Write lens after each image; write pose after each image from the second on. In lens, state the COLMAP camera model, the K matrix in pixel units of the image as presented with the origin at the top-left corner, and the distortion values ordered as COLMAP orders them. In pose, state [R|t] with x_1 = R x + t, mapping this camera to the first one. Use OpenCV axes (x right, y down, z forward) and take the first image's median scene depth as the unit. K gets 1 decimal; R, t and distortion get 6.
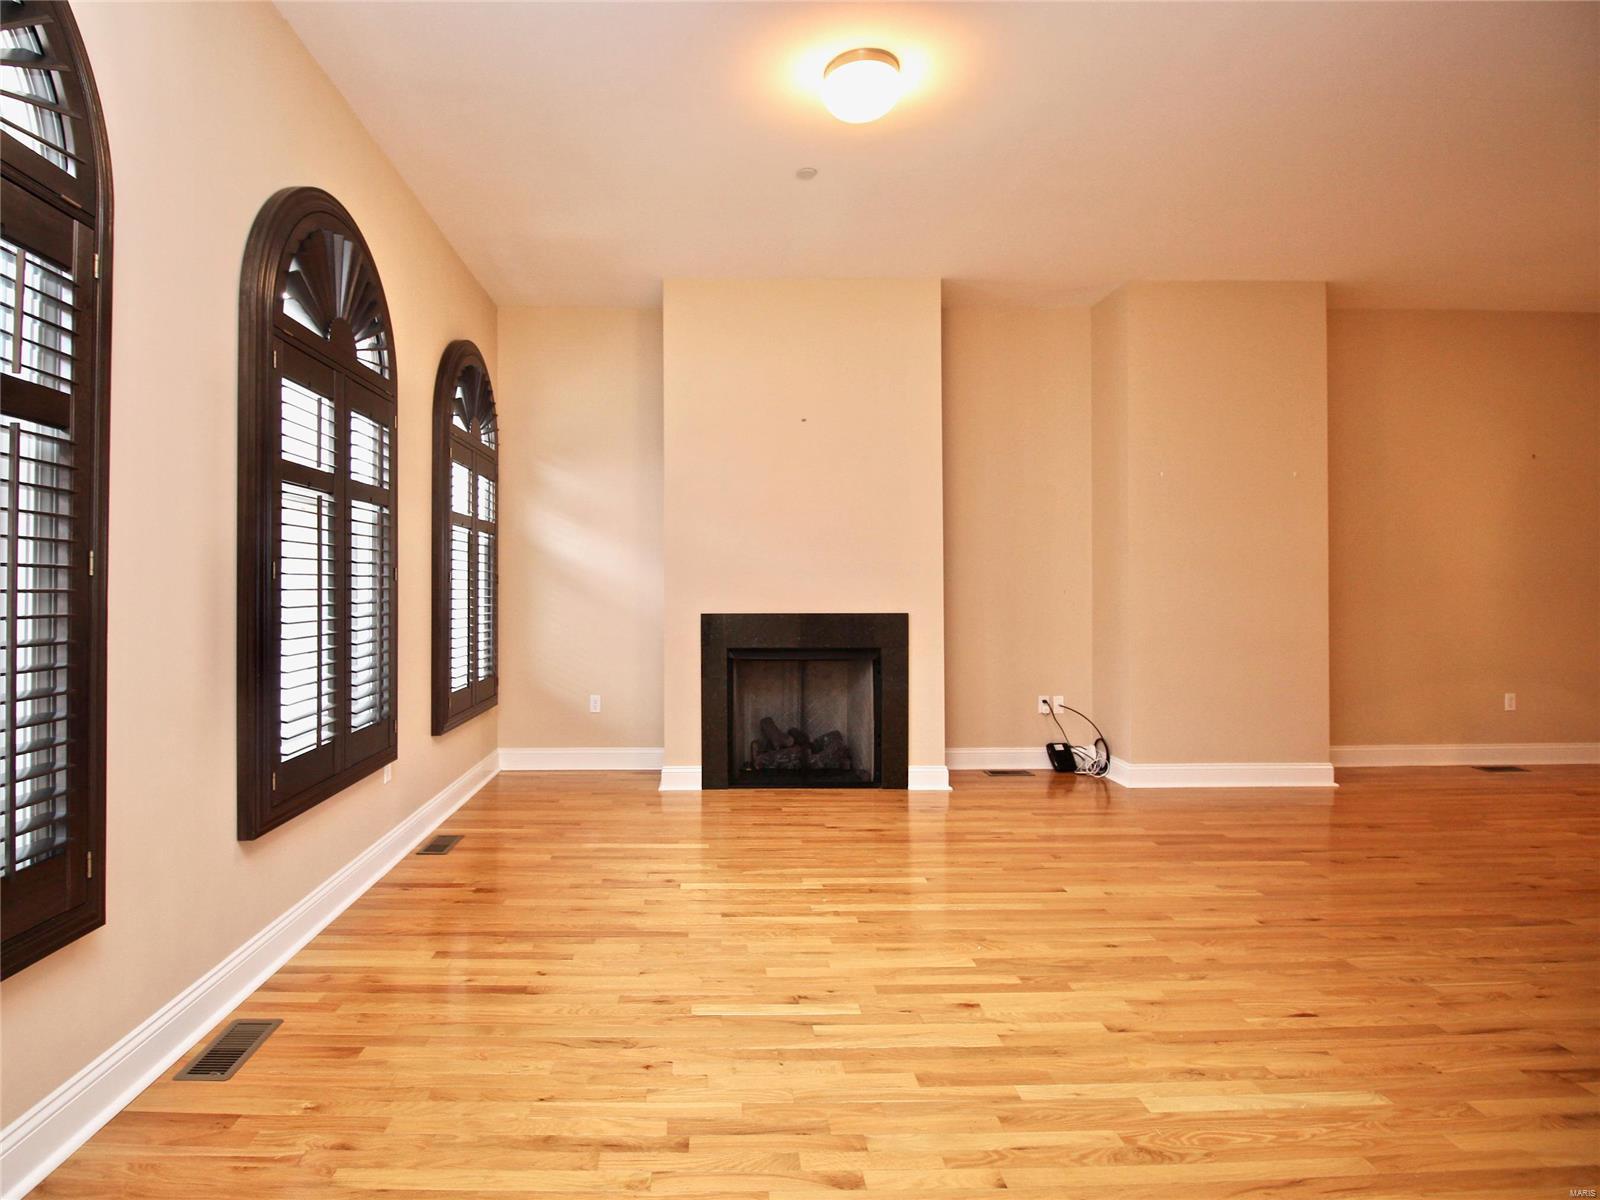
lens RADIAL K [[847.2, 0, 767.6], [0, 847.2, 580.4], [0, 0, 1]] dist [0.000549, -0.017836]
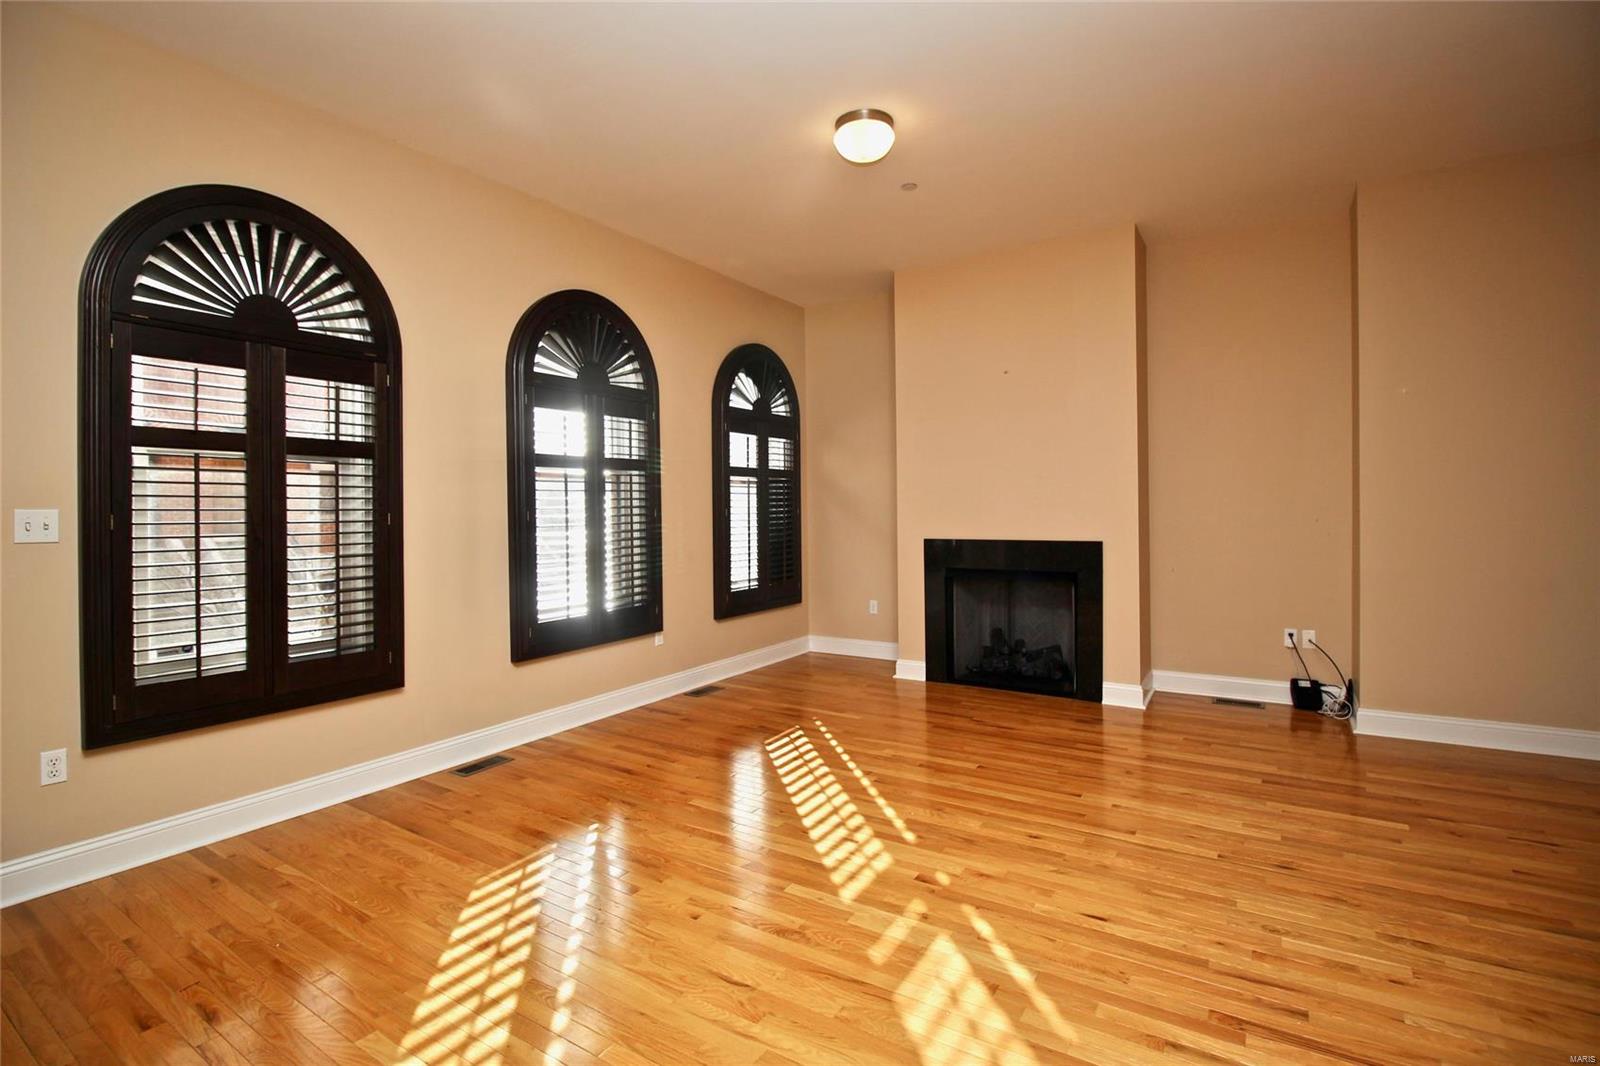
lens RADIAL K [[759.8, 0, 809.9], [0, 759.8, 514.3], [0, 0, 1]] dist [0.000790, -0.014542]
pose [[0.834240, -0.004216, -0.551385, 0.501342], [0.014168, 0.999805, 0.013792, -0.017990], [0.551219, -0.019318, 0.834137, -0.016032]]
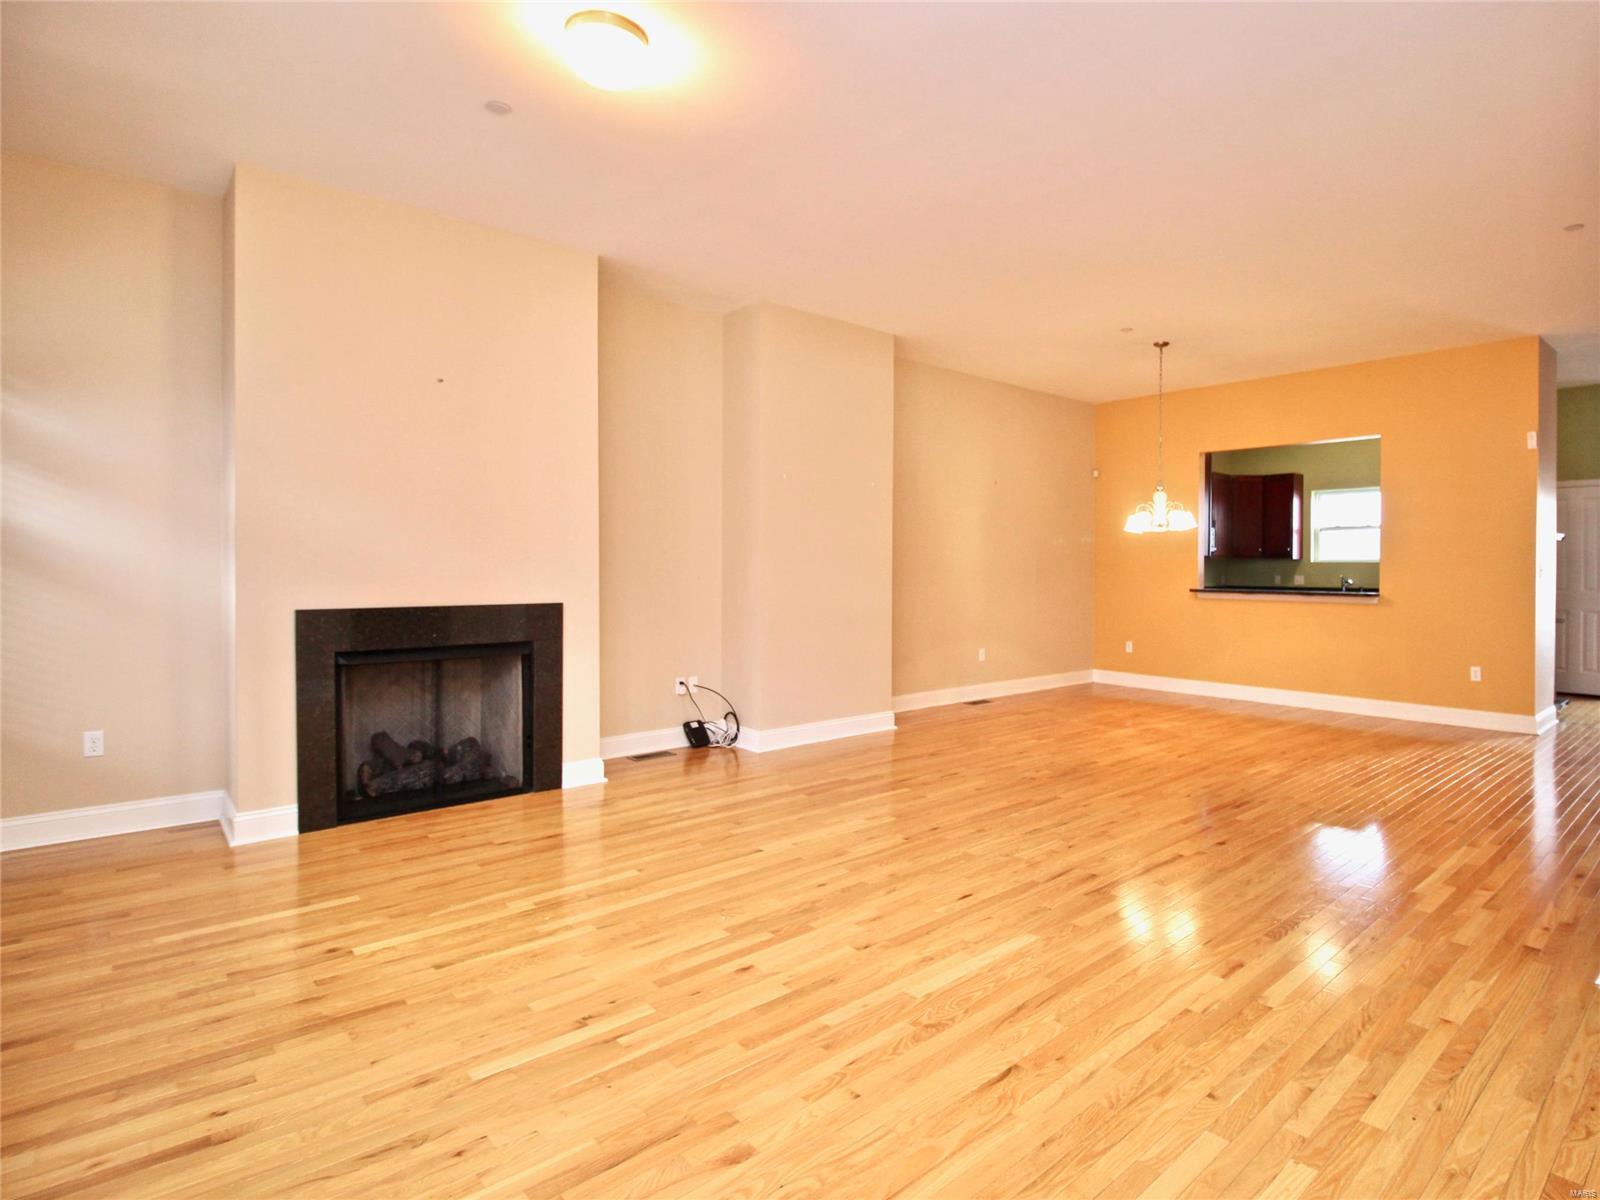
lens RADIAL K [[847.8, 0, 920.1], [0, 847.8, 574.7], [0, 0, 1]] dist [0.004891, -0.015417]
pose [[0.722477, -0.002076, 0.691392, -0.257584], [-0.011650, 0.999817, 0.015177, -0.014771], [-0.691297, -0.019020, 0.722321, 0.054066]]
